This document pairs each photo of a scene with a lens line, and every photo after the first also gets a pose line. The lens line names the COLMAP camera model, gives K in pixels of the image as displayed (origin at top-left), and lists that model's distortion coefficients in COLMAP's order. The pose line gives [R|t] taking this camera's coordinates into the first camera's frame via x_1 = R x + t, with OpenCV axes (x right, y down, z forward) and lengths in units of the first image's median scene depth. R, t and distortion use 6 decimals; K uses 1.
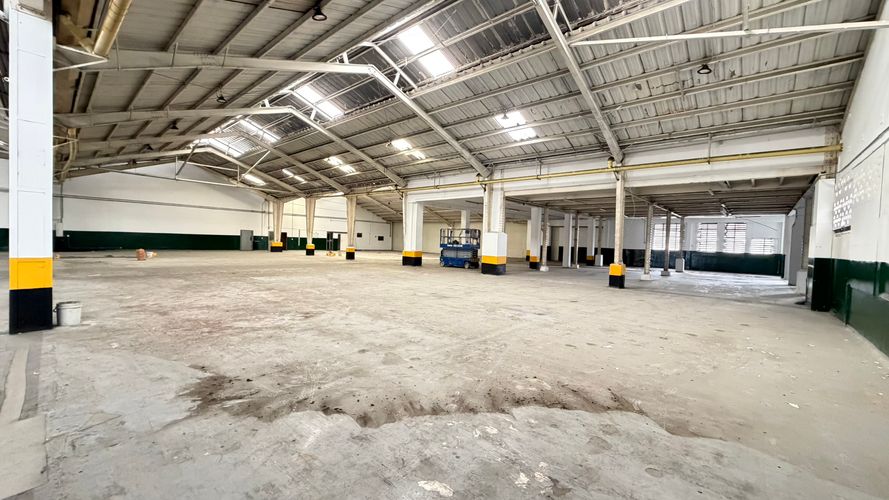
lens RADIAL K [[354.6, 0, 440.6], [0, 354.6, 252.0], [0, 0, 1]] dist [0.000216, 0.000150]
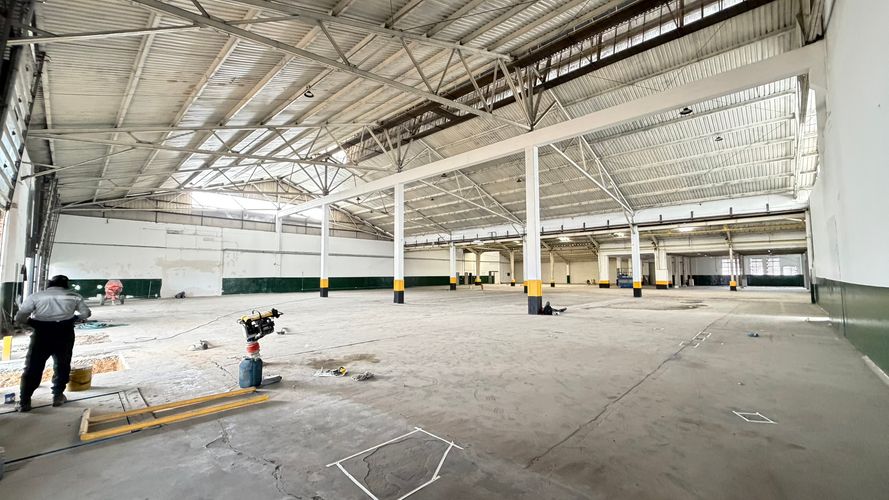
lens RADIAL K [[354.6, 0, 430.4], [0, 354.6, 250.7], [0, 0, 1]] dist [0.000216, 0.000150]
pose [[0.998756, -0.040513, -0.029062, -0.993360], [0.037444, 0.994351, -0.099322, -0.007423], [0.032921, 0.098110, 0.994631, -0.999812]]
